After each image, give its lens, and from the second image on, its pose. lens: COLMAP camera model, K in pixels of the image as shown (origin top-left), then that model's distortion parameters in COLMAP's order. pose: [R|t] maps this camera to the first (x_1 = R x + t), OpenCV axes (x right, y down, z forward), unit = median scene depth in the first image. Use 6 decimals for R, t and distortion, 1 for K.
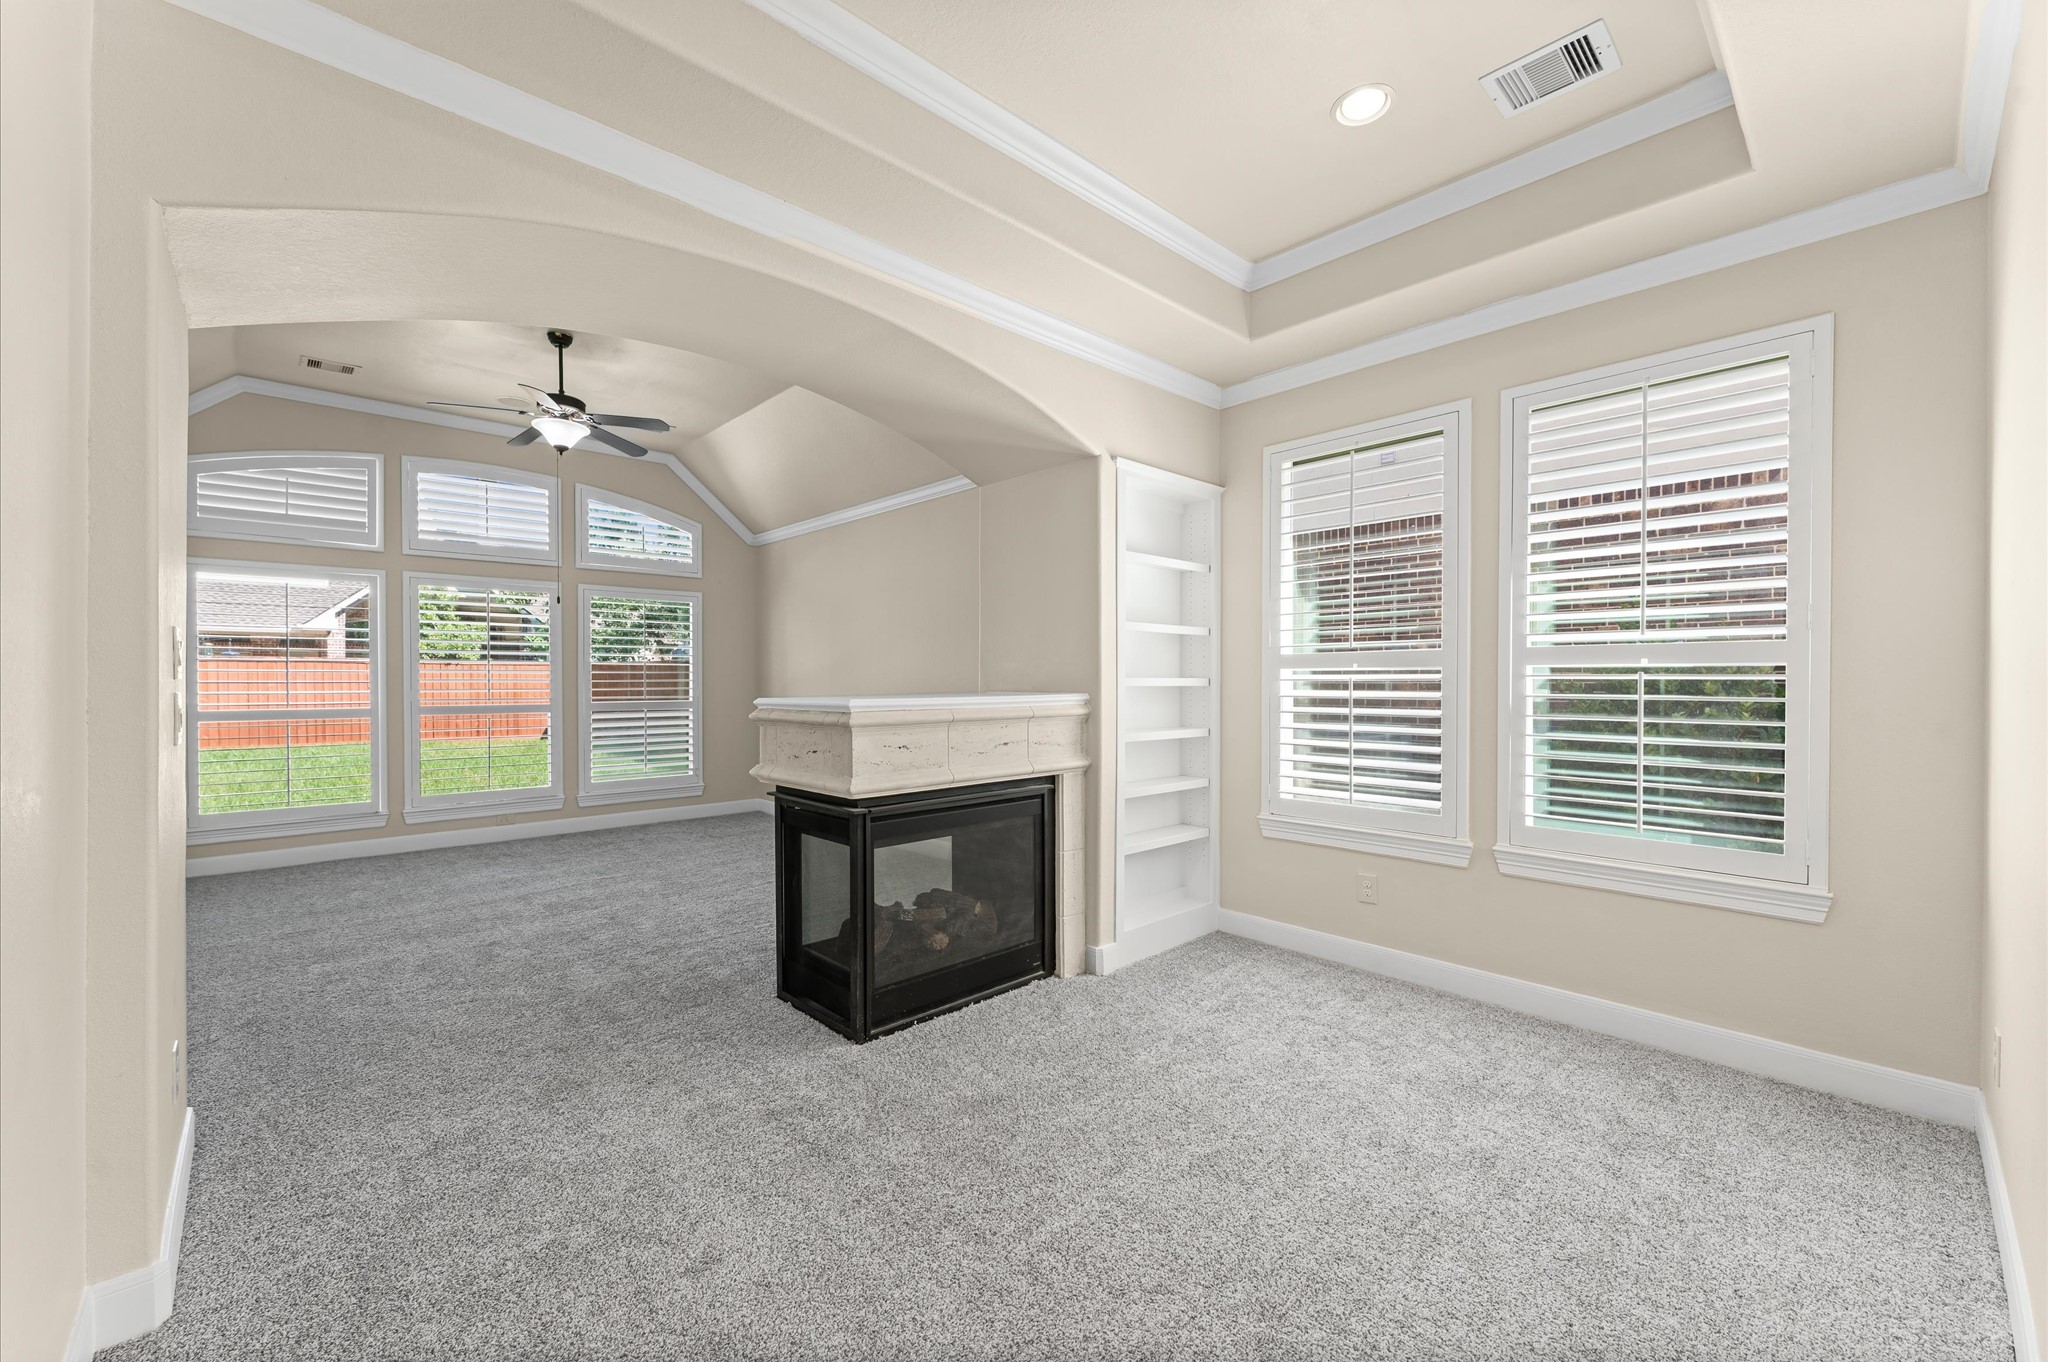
lens RADIAL K [[819.6, 0, 1024.1], [0, 819.6, 679.7], [0, 0, 1]] dist [-0.002259, 0.000119]
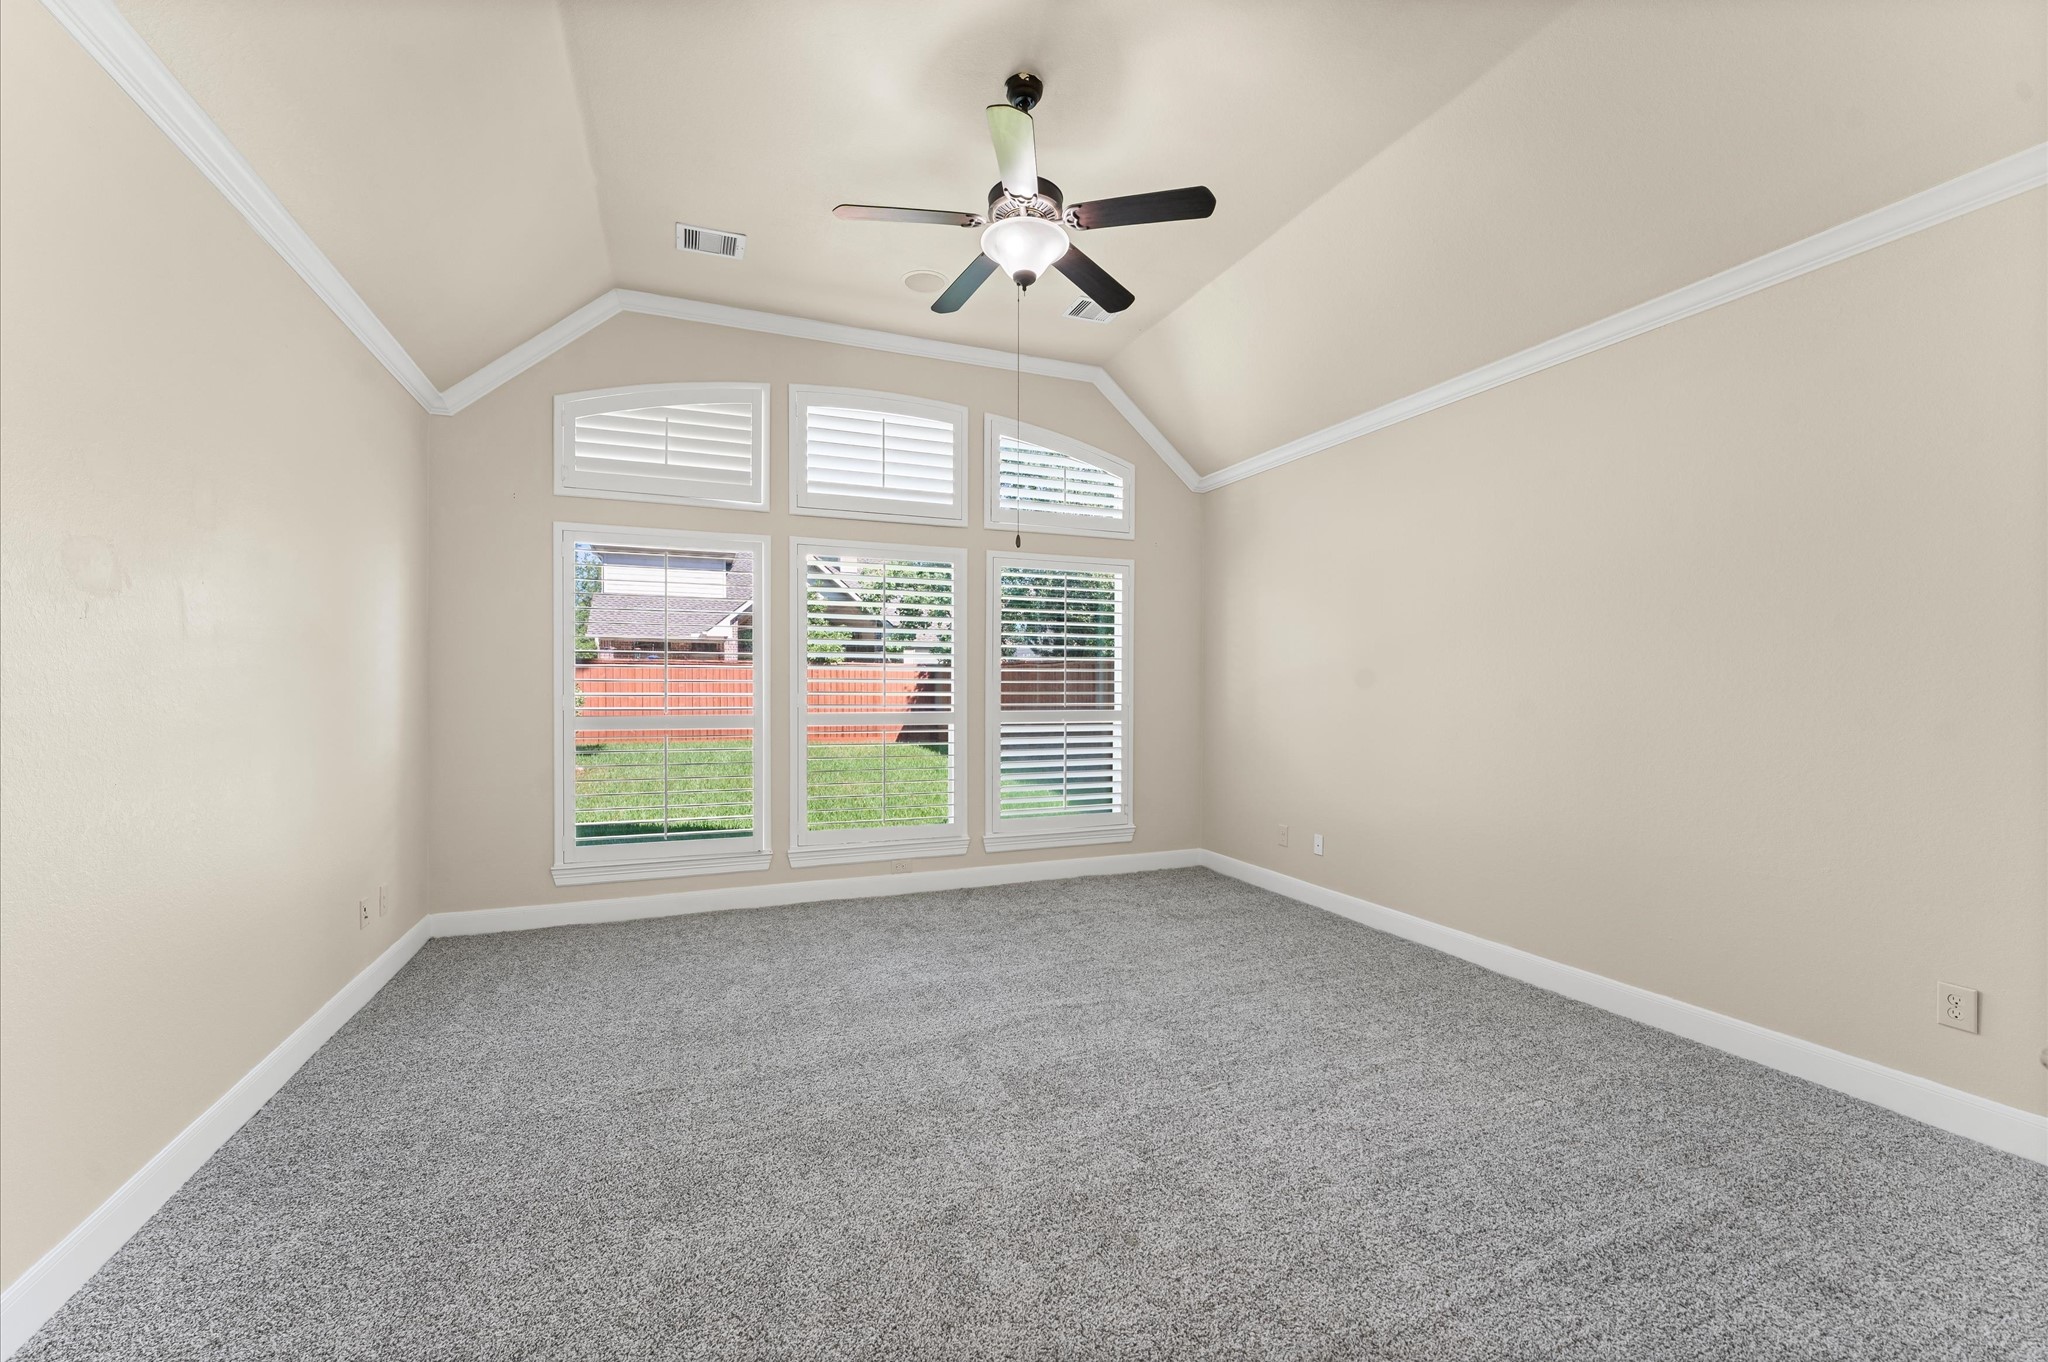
lens RADIAL K [[819.6, 0, 1018.5], [0, 819.6, 685.4], [0, 0, 1]] dist [-0.002259, 0.000119]
pose [[0.934074, 0.006826, -0.357014, -0.255731], [-0.006504, 0.999977, 0.002104, 0.003117], [0.357020, 0.000357, 0.934097, 0.324393]]
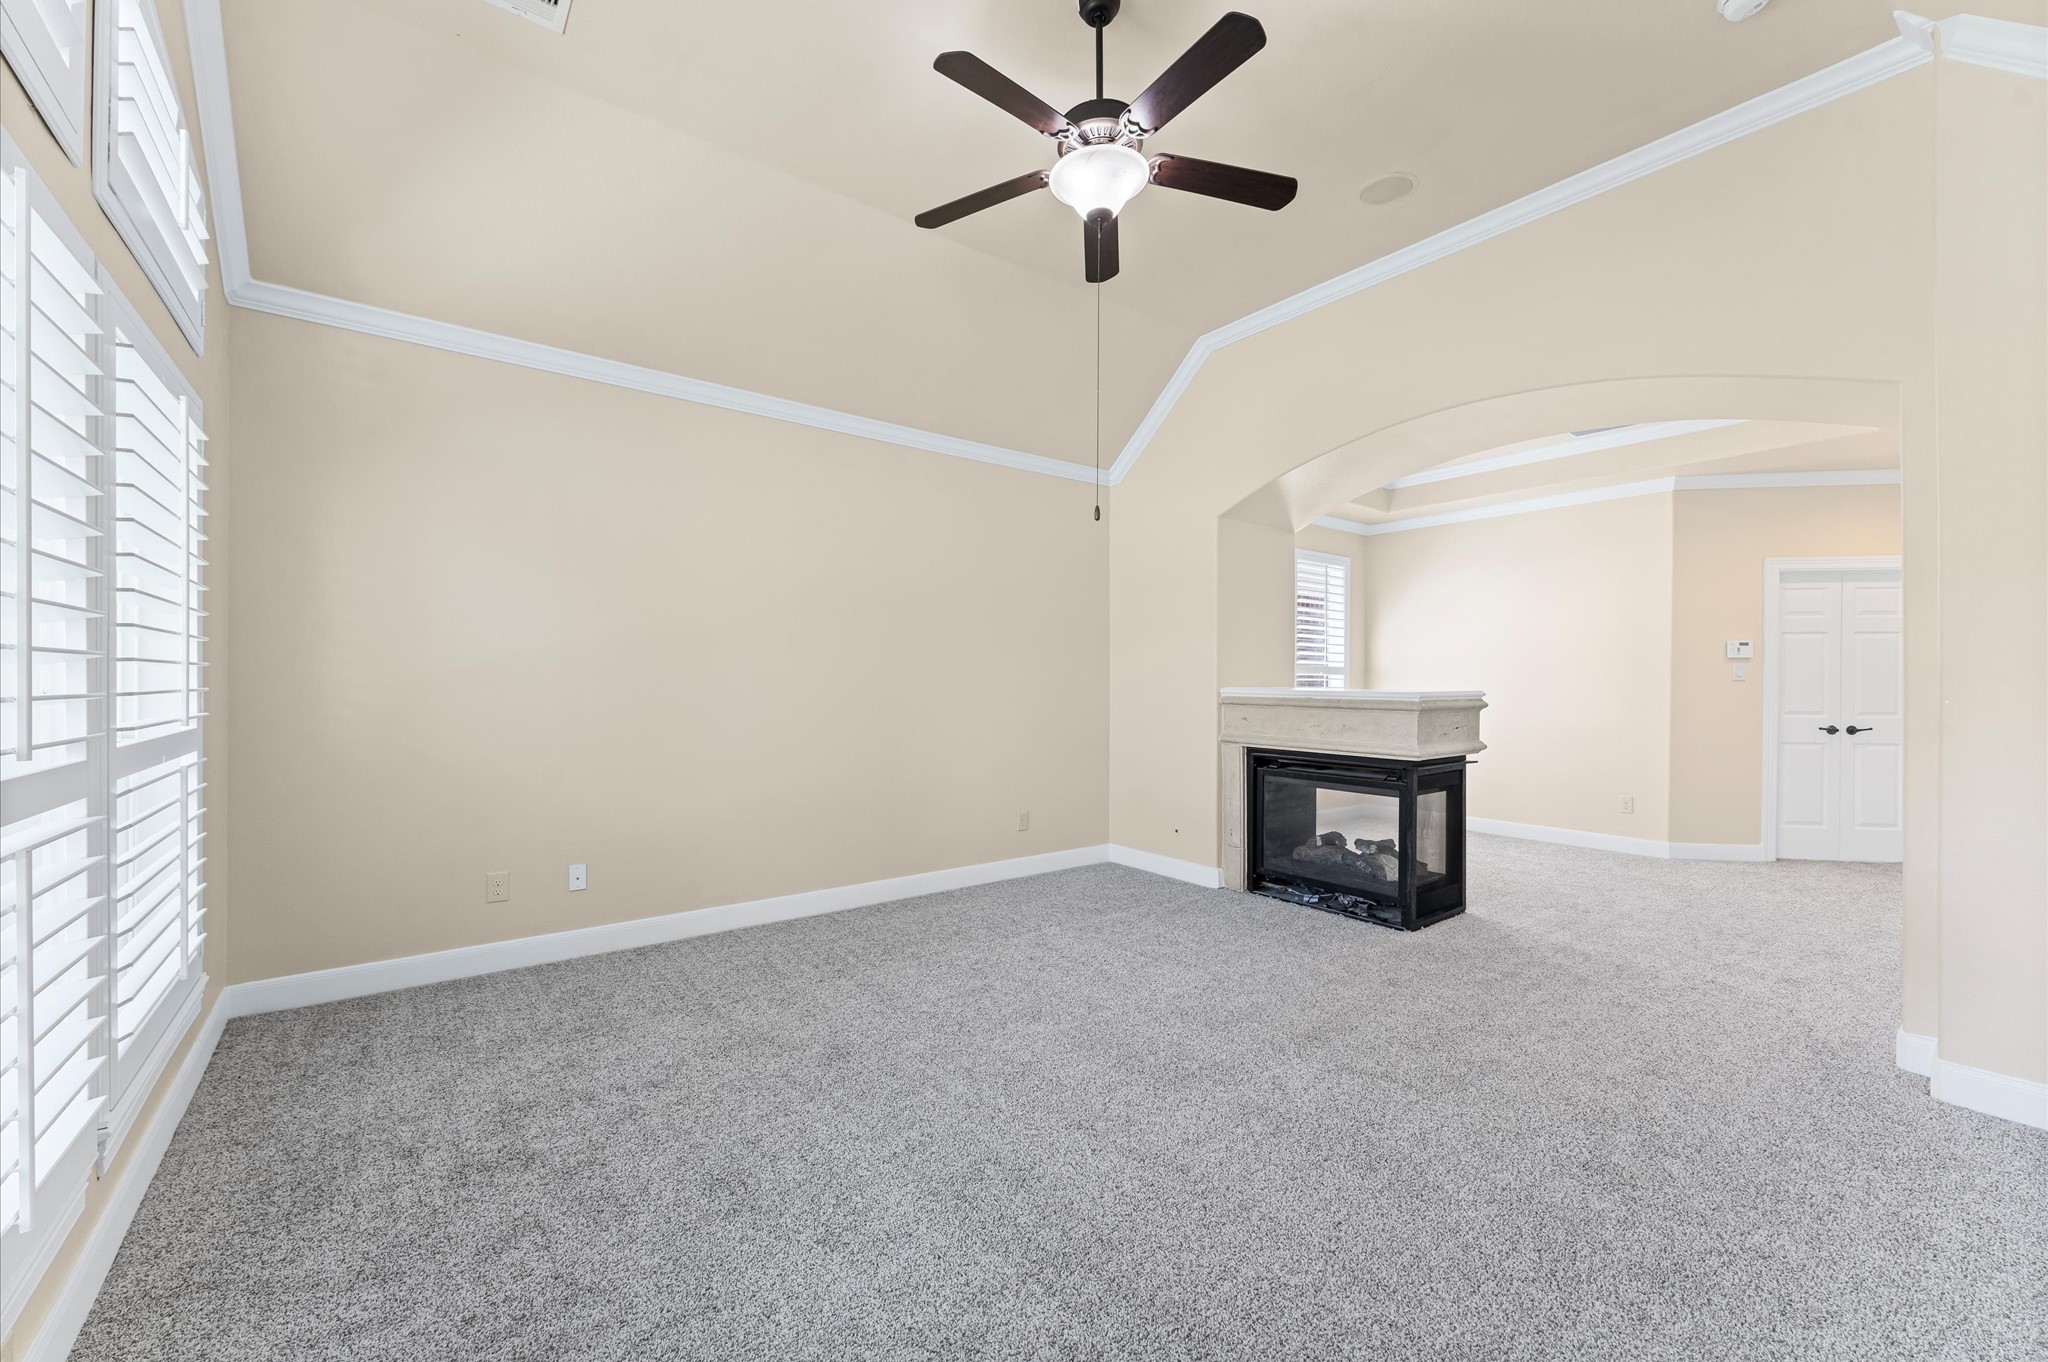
lens RADIAL K [[819.6, 0, 1026.6], [0, 819.6, 678.9], [0, 0, 1]] dist [-0.002259, 0.000119]
pose [[0.093795, 0.001262, 0.995591, -0.760469], [-0.002331, 0.999997, -0.001048, 0.006895], [-0.995589, -0.002222, 0.093797, 0.707719]]
